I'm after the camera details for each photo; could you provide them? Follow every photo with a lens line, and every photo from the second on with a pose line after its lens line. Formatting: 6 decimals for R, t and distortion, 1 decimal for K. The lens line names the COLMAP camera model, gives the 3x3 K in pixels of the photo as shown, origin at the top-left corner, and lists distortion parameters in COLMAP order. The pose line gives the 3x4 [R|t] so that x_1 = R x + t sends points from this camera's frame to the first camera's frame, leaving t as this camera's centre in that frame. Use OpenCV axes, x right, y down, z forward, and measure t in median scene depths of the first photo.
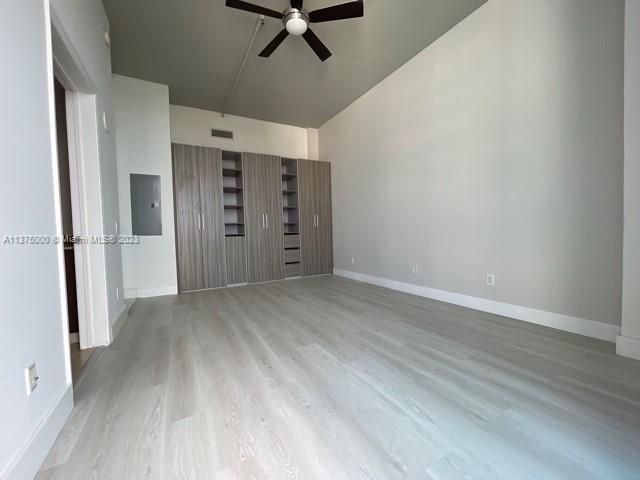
lens RADIAL K [[259.0, 0, 320.9], [0, 259.0, 240.4], [0, 0, 1]] dist [-0.003910, 0.000320]
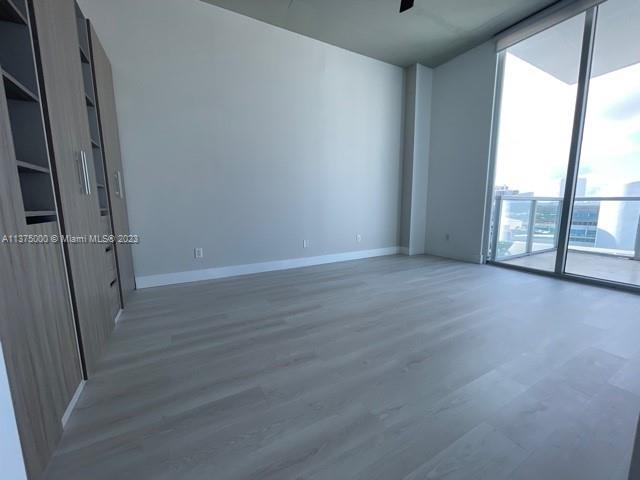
lens RADIAL K [[259.0, 0, 320.9], [0, 259.0, 240.4], [0, 0, 1]] dist [-0.003910, 0.000320]
pose [[0.004141, -0.130331, 0.991462, -0.896101], [0.032777, 0.990955, 0.130128, -0.050417], [-0.999454, 0.031958, 0.008375, 1.137920]]
